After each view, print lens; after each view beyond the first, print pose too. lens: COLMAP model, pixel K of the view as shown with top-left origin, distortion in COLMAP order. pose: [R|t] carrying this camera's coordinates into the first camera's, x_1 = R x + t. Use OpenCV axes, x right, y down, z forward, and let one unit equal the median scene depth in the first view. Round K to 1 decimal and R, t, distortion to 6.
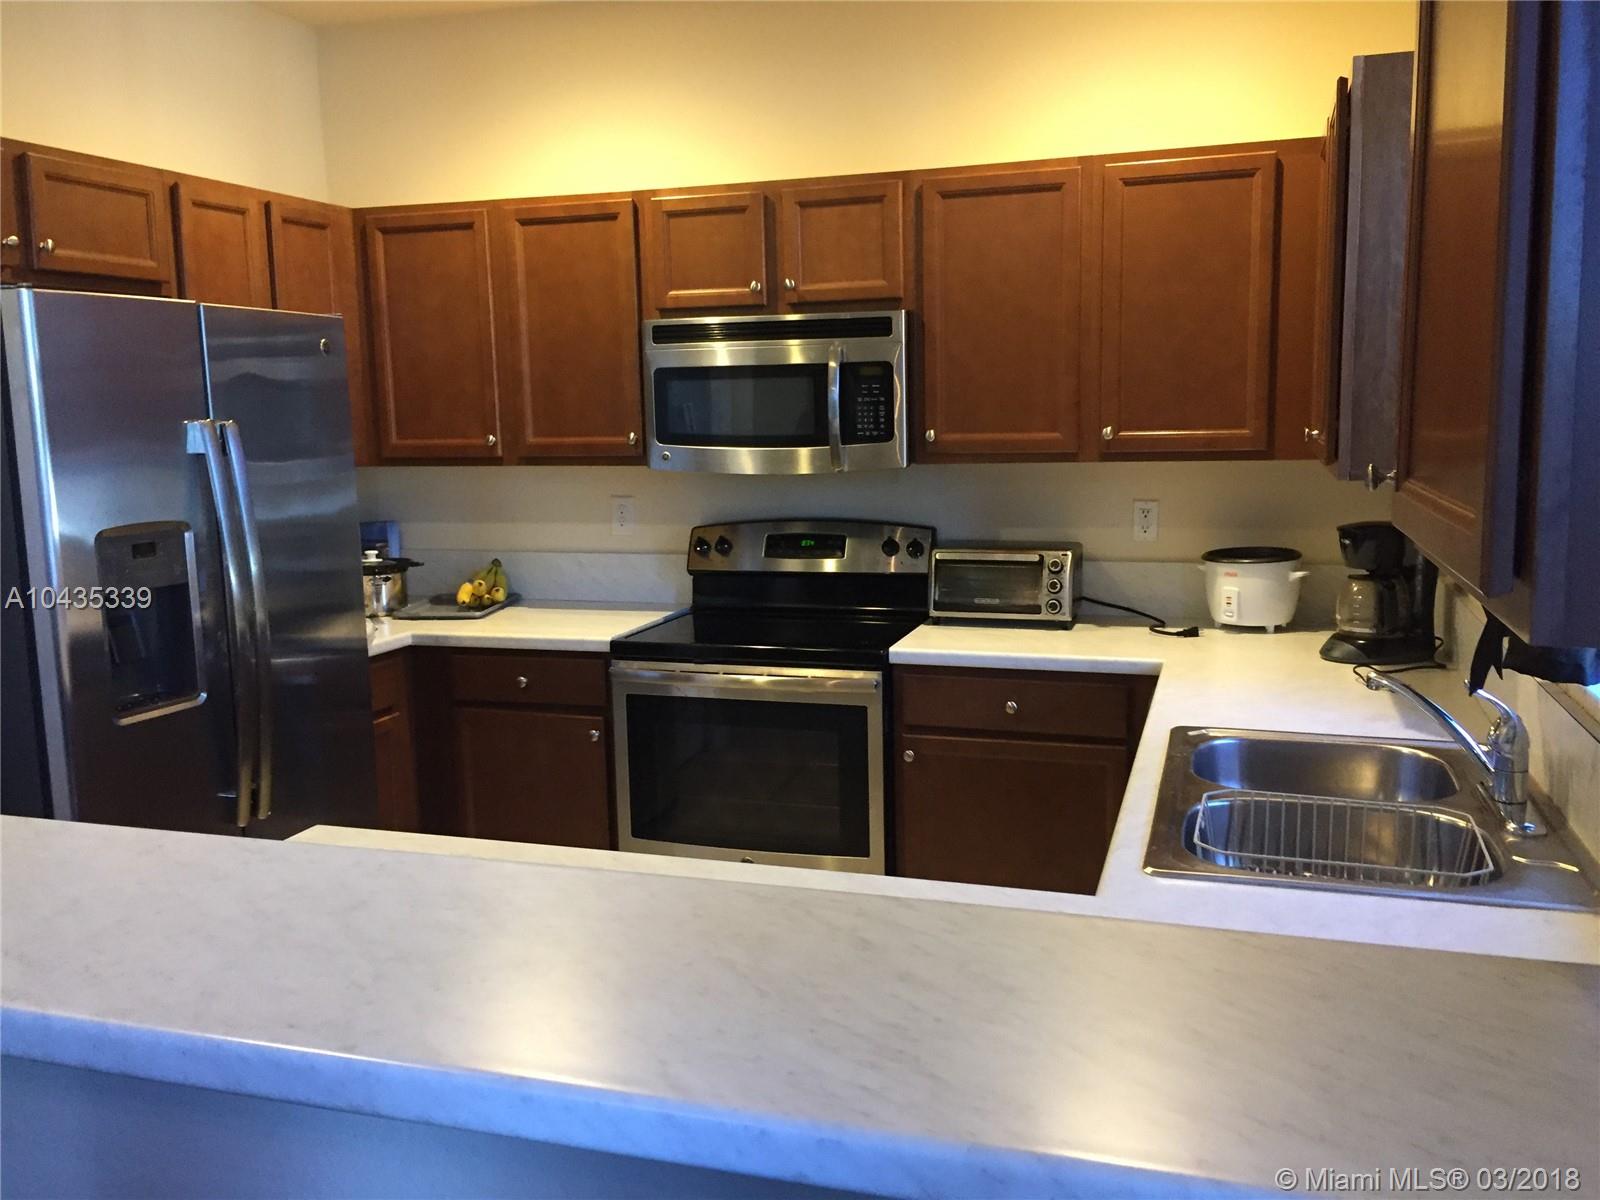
lens RADIAL K [[1390.1, 0, 800.0], [0, 1390.1, 600.0], [0, 0, 1]] dist [0.118301, -0.105136]
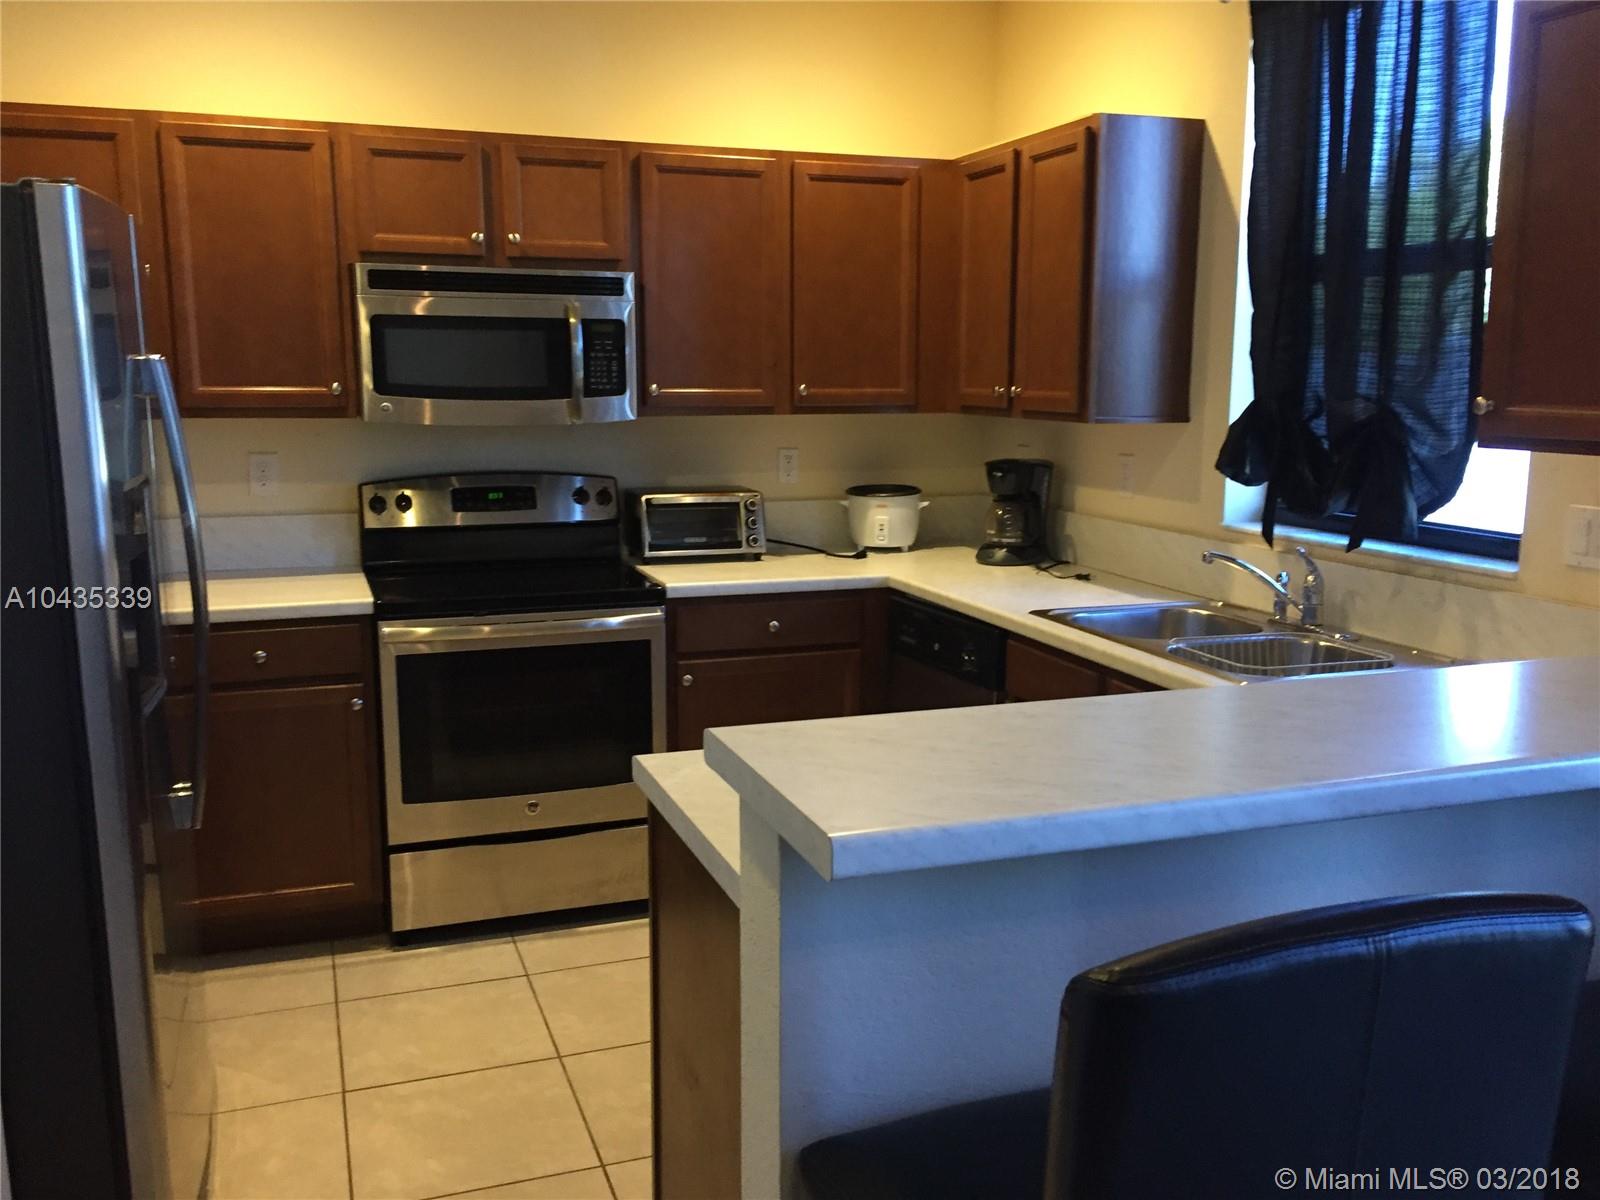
lens RADIAL K [[1390.1, 0, 800.0], [0, 1390.1, 600.0], [0, 0, 1]] dist [0.118301, -0.105136]
pose [[0.794841, -0.080609, 0.601440, -0.484219], [0.067519, 0.996731, 0.044358, 0.004998], [-0.603050, 0.005351, 0.797685, 0.061908]]
